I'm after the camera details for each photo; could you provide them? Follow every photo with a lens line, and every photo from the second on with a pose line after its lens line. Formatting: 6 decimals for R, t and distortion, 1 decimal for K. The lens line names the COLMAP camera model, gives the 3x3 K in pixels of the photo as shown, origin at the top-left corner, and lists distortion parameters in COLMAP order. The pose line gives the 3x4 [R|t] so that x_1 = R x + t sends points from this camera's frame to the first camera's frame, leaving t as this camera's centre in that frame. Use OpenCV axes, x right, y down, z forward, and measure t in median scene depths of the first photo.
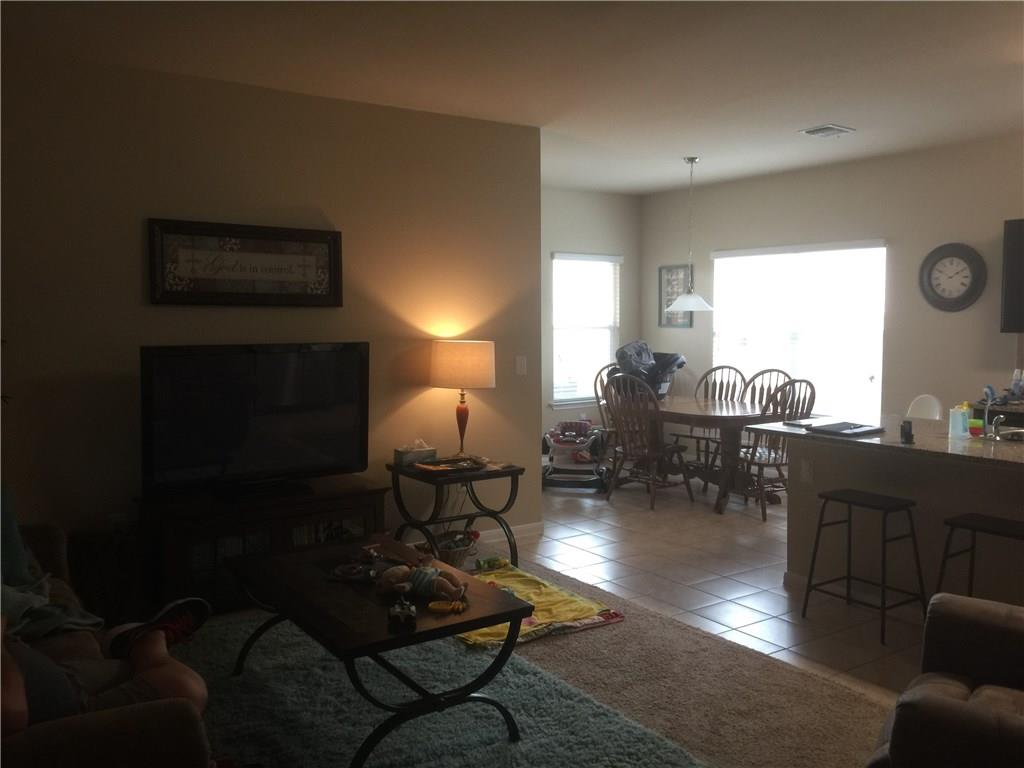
lens RADIAL K [[864.8, 0, 512.0], [0, 864.8, 384.0], [0, 0, 1]] dist [0.011977, -0.004490]
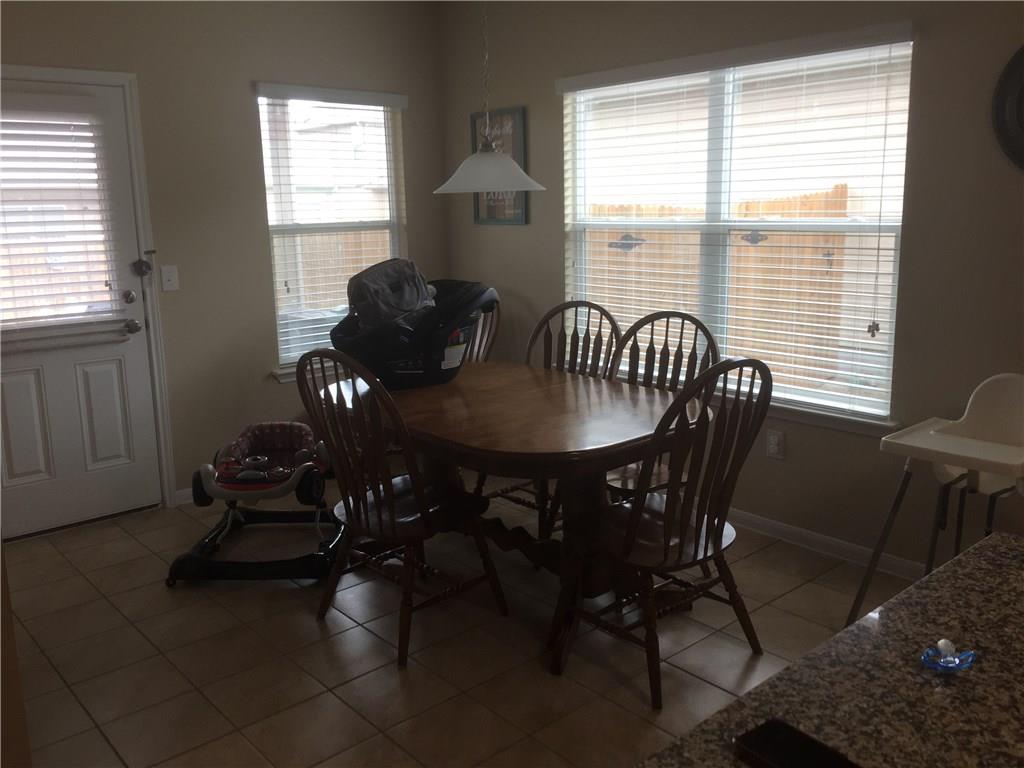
lens RADIAL K [[864.8, 0, 512.0], [0, 864.8, 384.0], [0, 0, 1]] dist [0.011977, -0.004490]
pose [[0.992936, -0.042556, 0.110760, 0.150207], [0.028167, 0.991325, 0.128377, -0.040221], [-0.115262, -0.124350, 0.985521, 0.505678]]
